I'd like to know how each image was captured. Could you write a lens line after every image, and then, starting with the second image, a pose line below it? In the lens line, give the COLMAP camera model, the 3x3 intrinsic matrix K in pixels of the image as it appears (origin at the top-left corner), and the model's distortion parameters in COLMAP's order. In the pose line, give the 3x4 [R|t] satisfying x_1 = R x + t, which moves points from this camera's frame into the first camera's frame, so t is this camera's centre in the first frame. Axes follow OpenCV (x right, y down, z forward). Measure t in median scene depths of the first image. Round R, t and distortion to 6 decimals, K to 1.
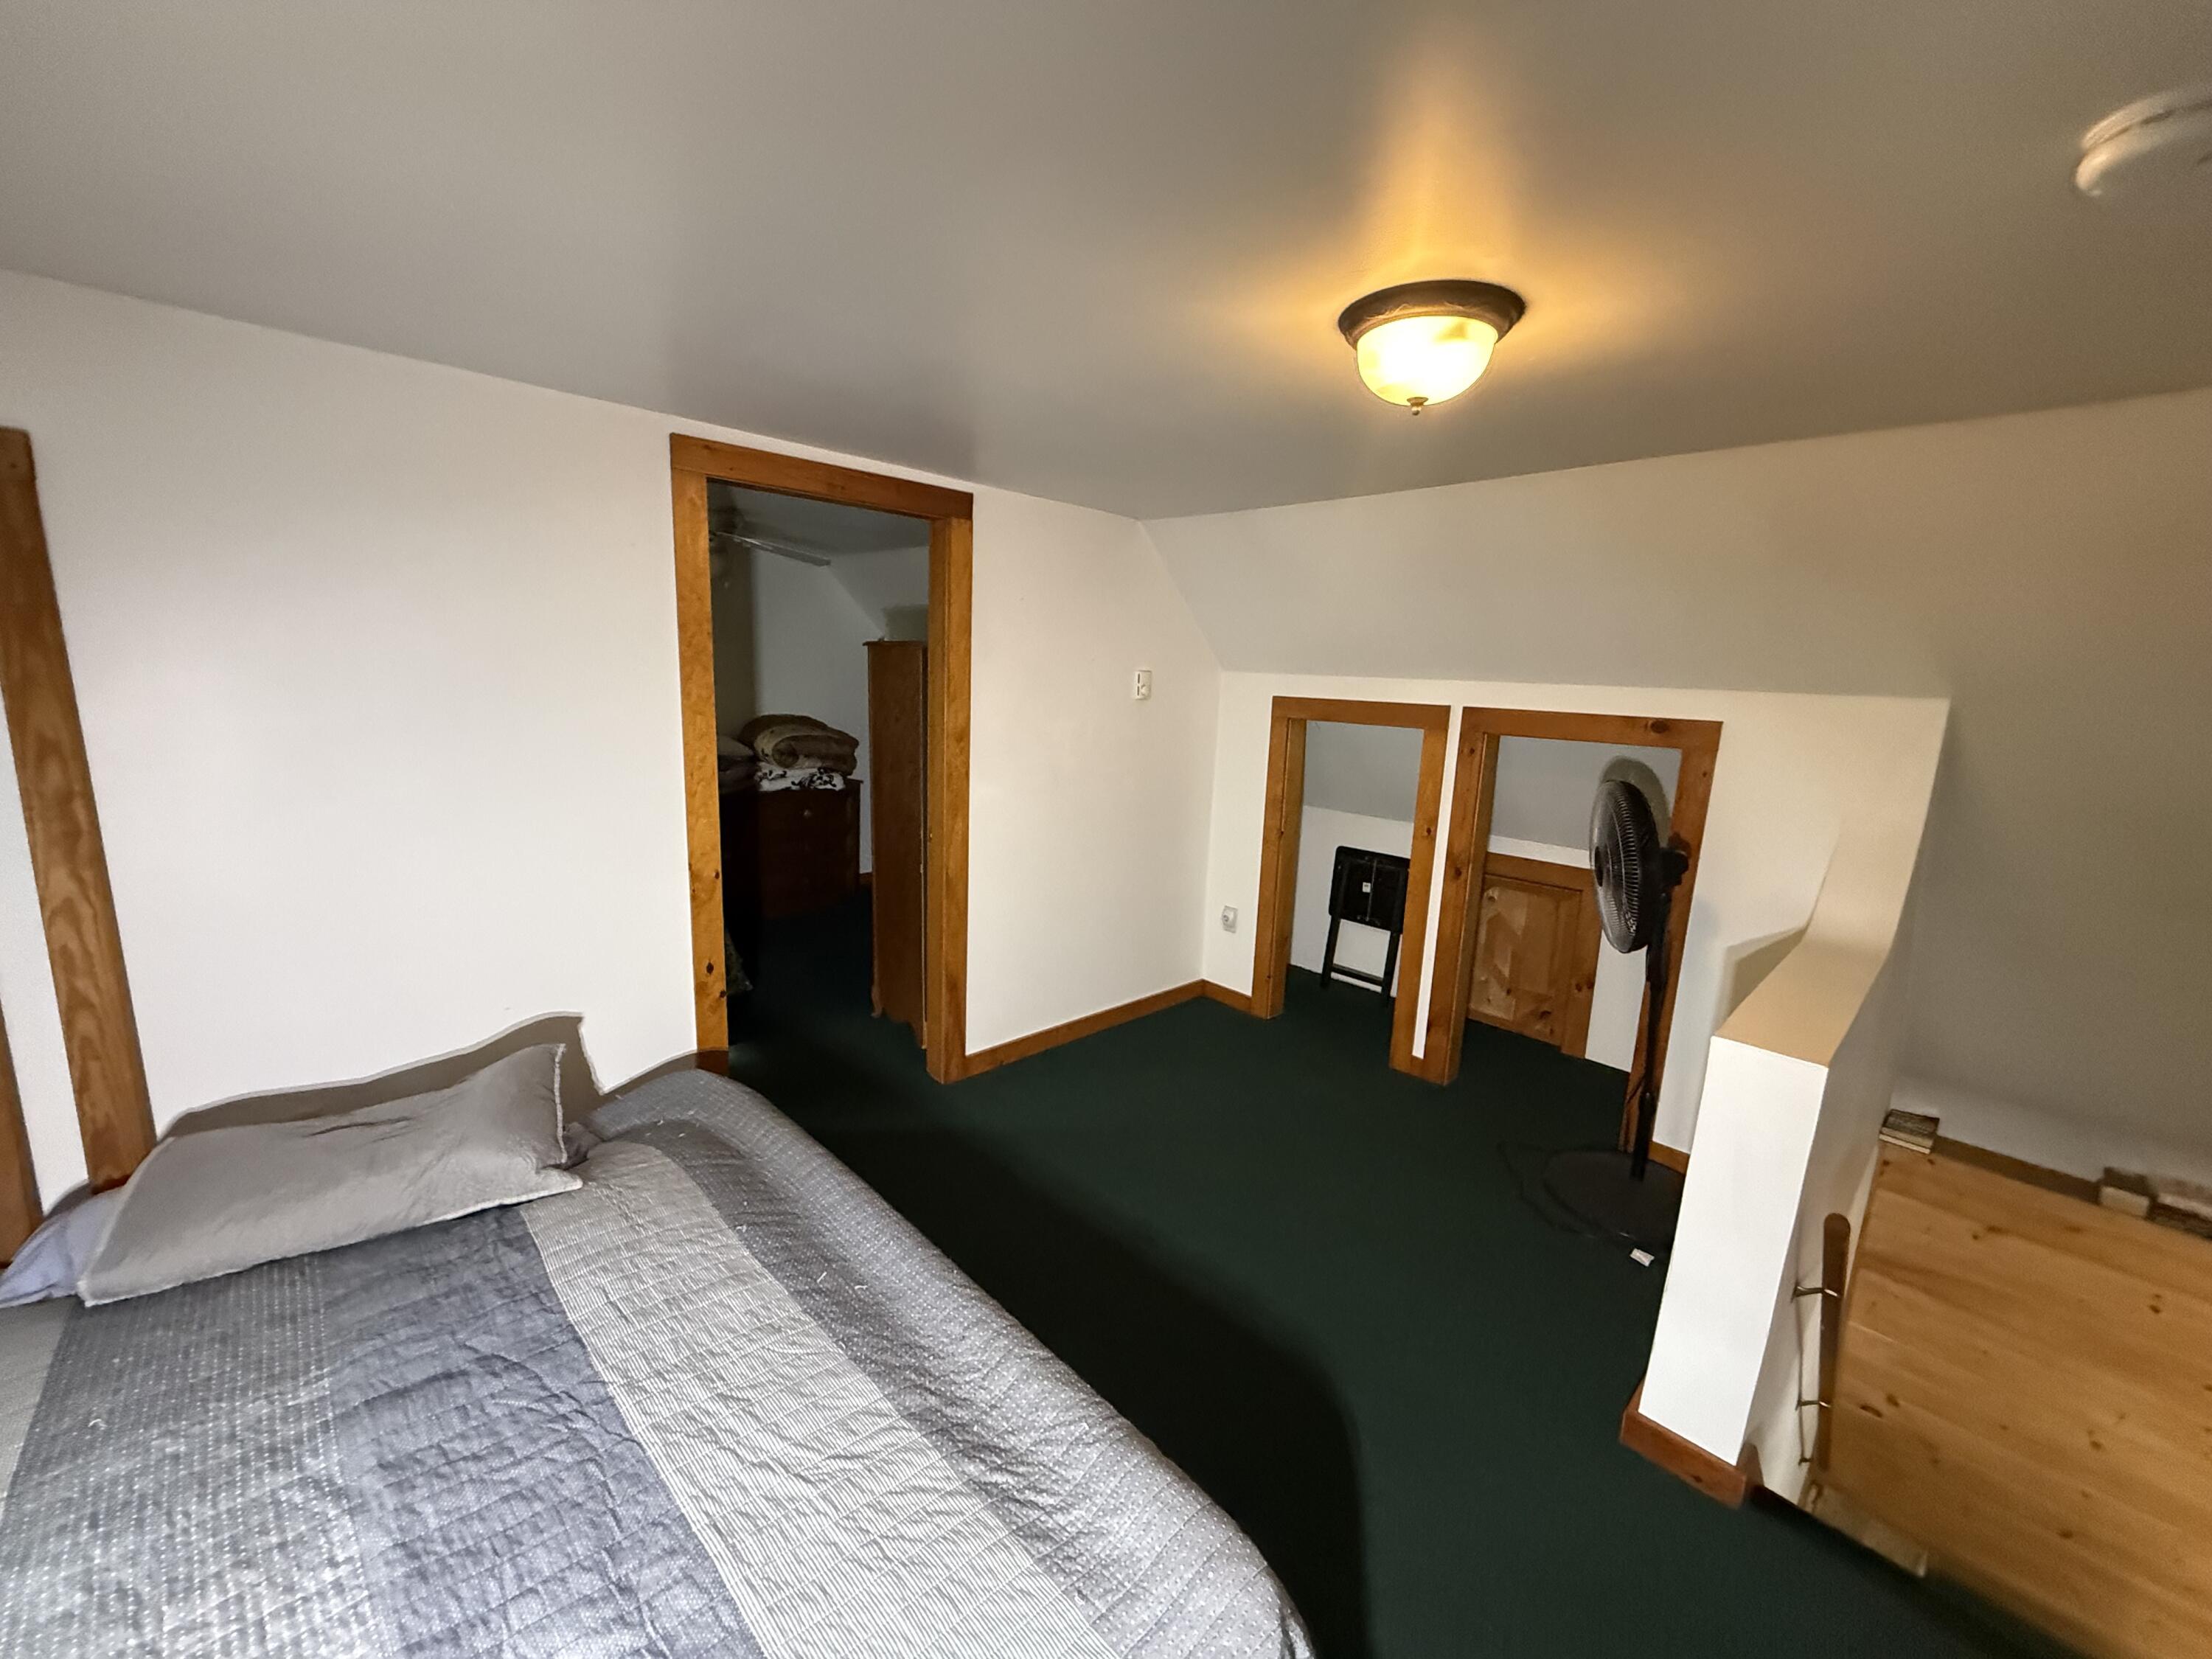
lens RADIAL K [[874.7, 0, 1106.0], [0, 874.7, 831.4], [0, 0, 1]] dist [0.003065, -0.000152]
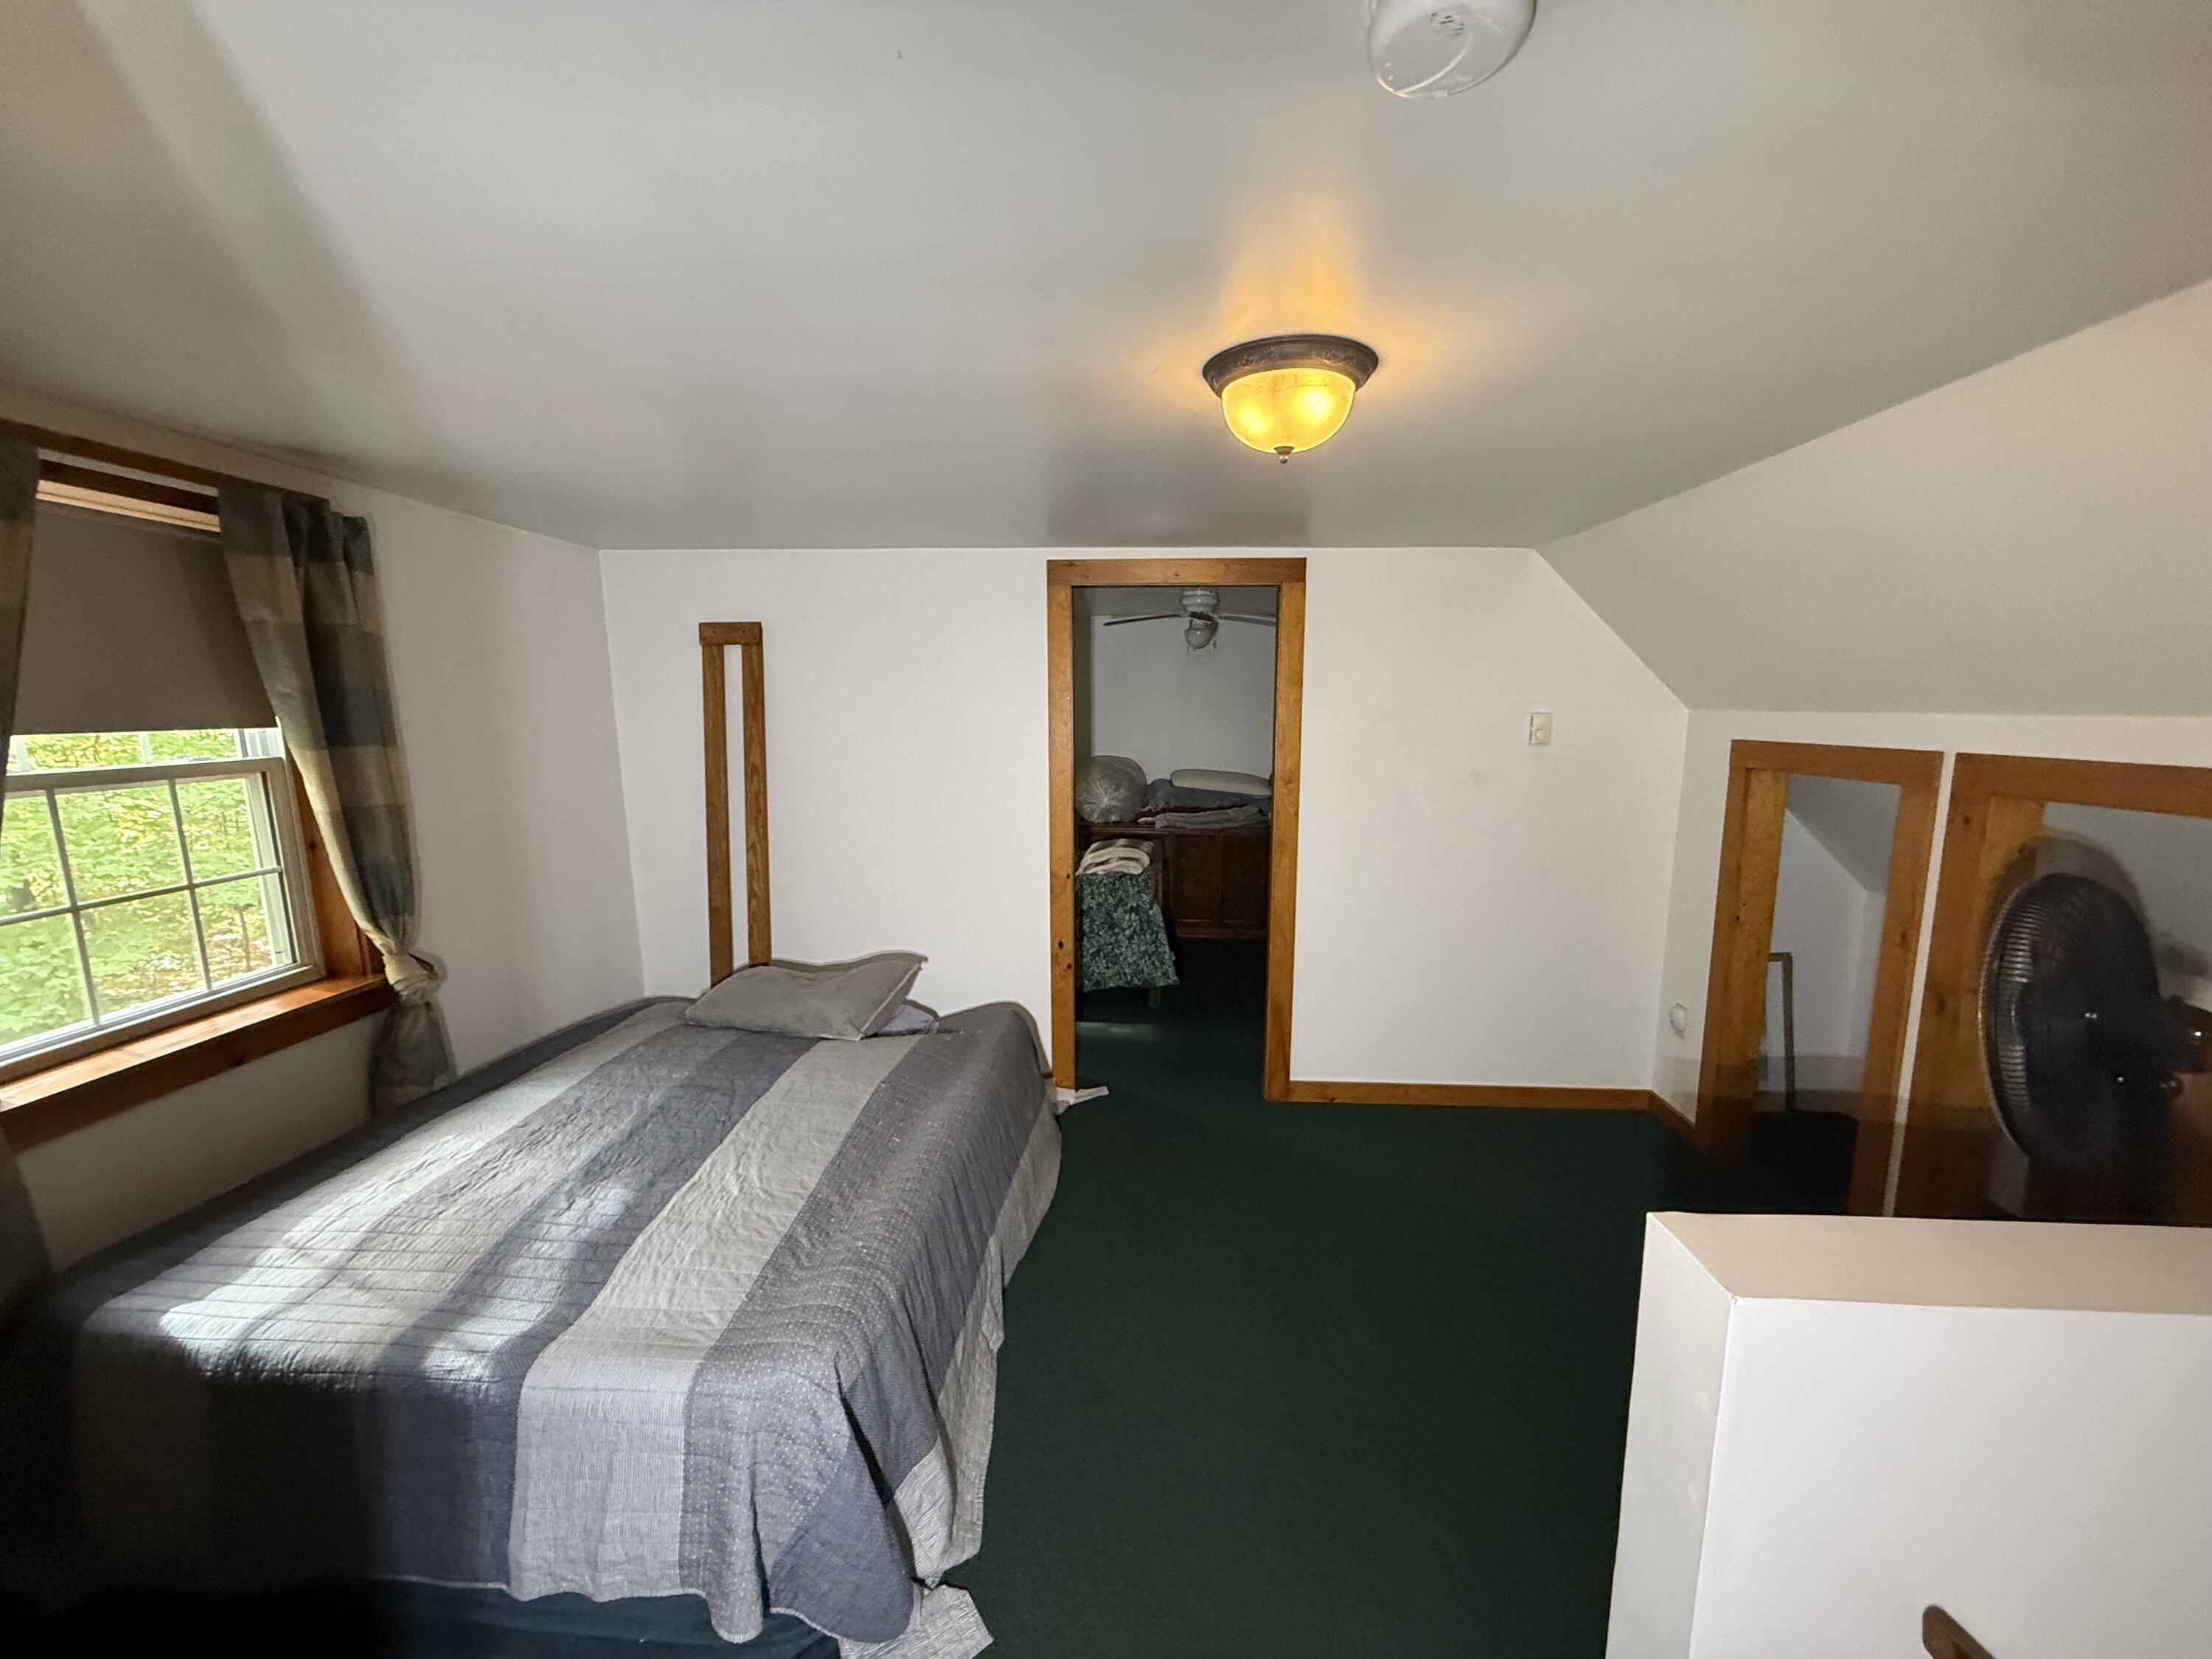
lens RADIAL K [[874.7, 0, 1102.4], [0, 874.7, 832.6], [0, 0, 1]] dist [0.003065, -0.000152]
pose [[0.683025, 0.067061, -0.727310, 0.541981], [-0.106841, 0.994238, -0.008662, -0.009833], [0.722539, 0.083623, 0.686254, 0.106191]]
